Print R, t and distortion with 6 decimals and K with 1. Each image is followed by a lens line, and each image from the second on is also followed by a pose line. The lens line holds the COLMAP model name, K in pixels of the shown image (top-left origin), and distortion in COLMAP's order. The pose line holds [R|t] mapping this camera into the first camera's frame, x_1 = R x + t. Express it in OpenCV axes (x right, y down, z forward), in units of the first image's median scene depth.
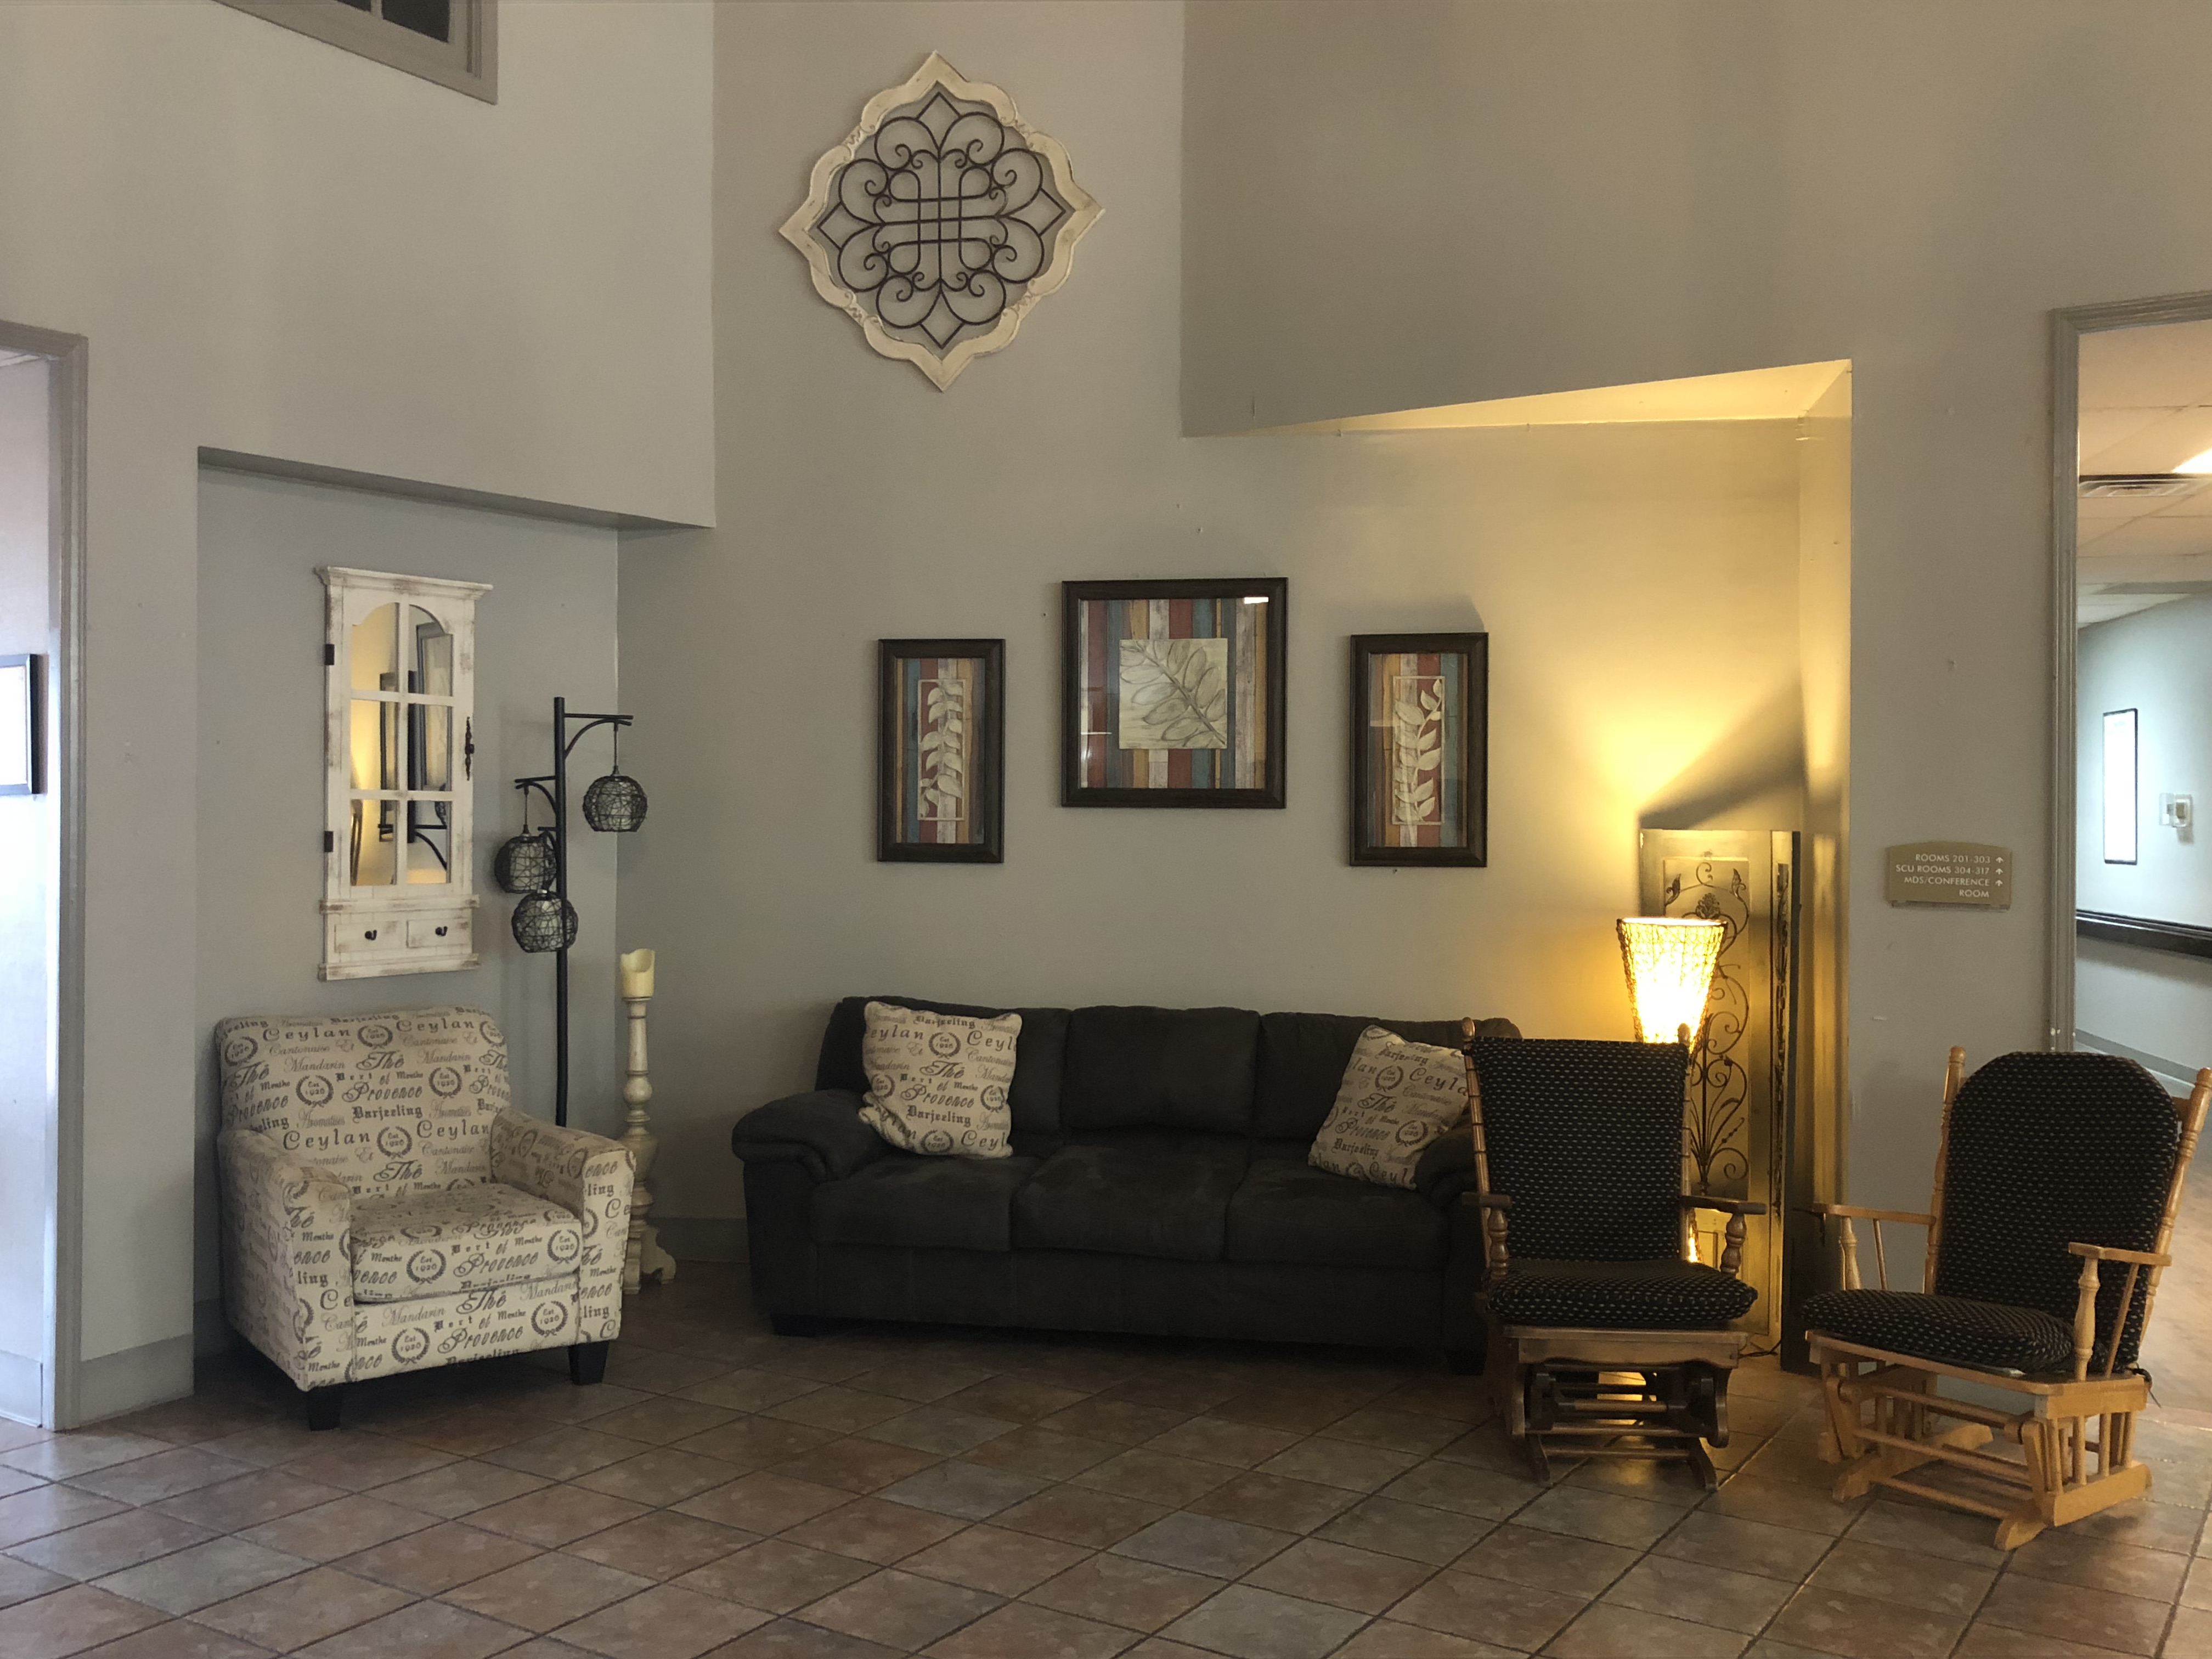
lens RADIAL K [[2076.4, 0, 1105.1], [0, 2076.4, 826.2], [0, 0, 1]] dist [0.037130, 0.000000]
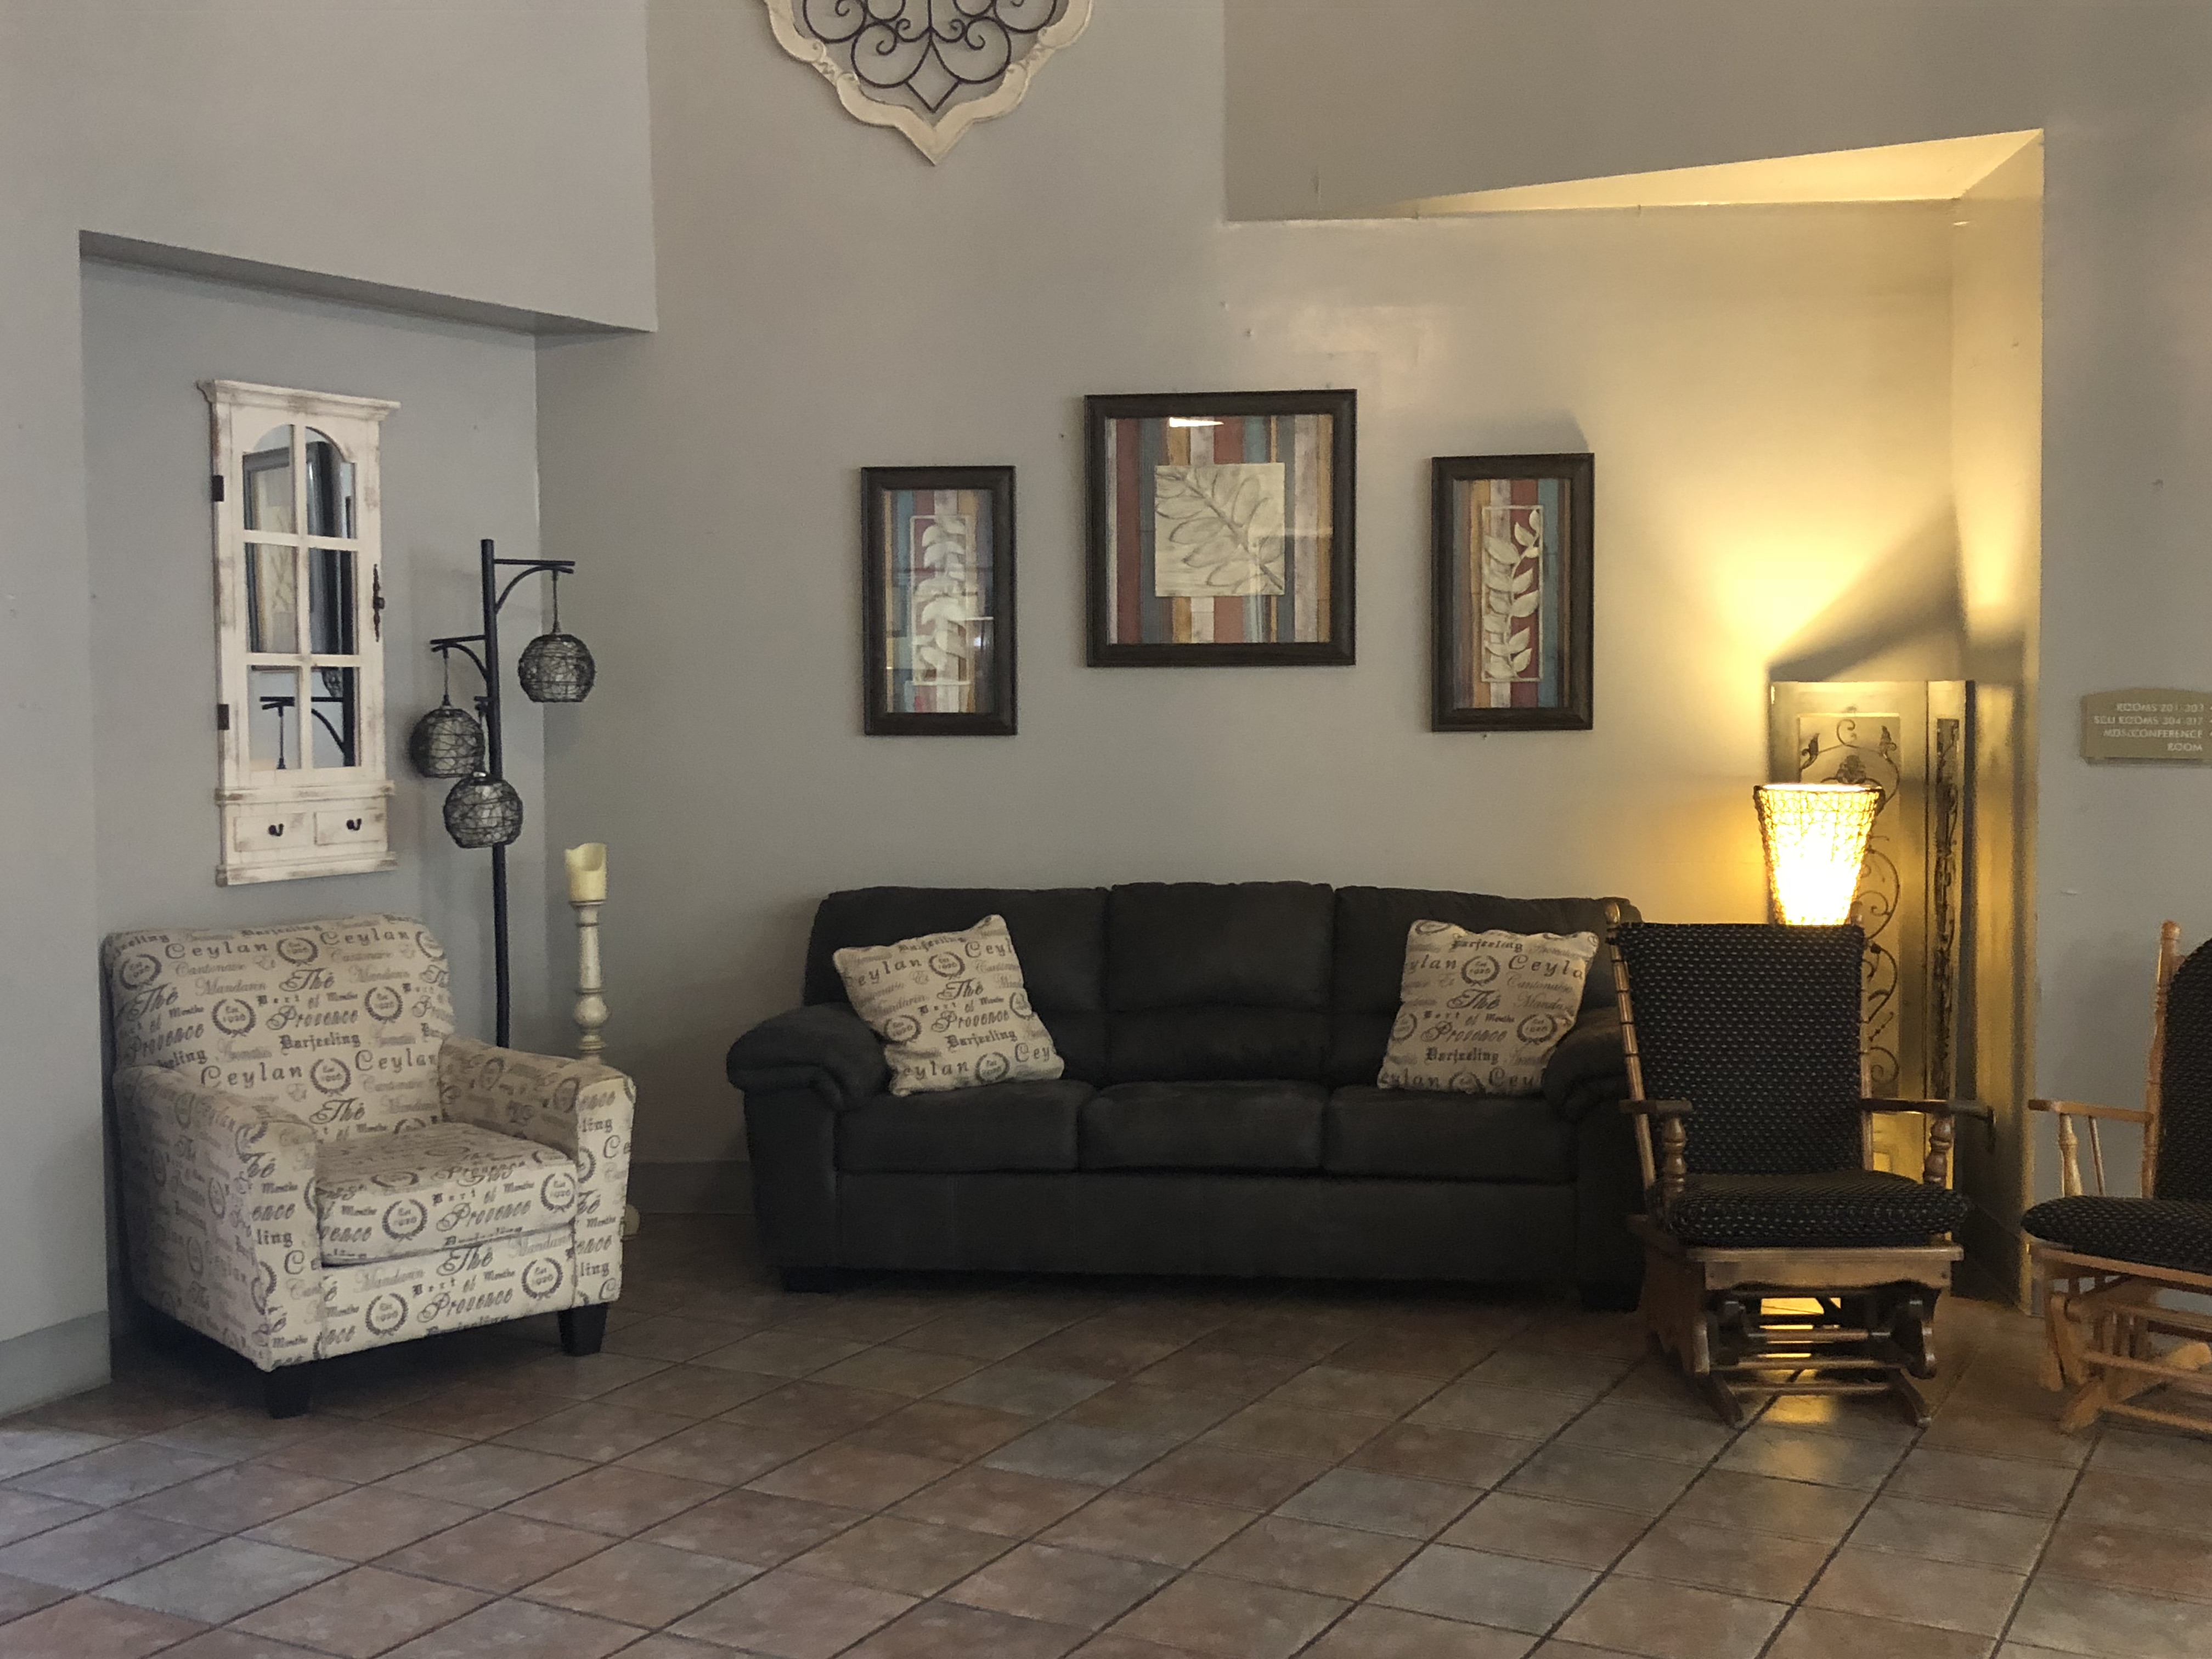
lens RADIAL K [[2497.7, 0, 1107.1], [0, 2497.7, 826.5], [0, 0, 1]] dist [0.046608, 0.000000]
pose [[0.996838, -0.017594, 0.077483, -0.106038], [0.013668, 0.998610, 0.050912, 0.004901], [-0.078271, -0.049692, 0.995693, -0.016111]]
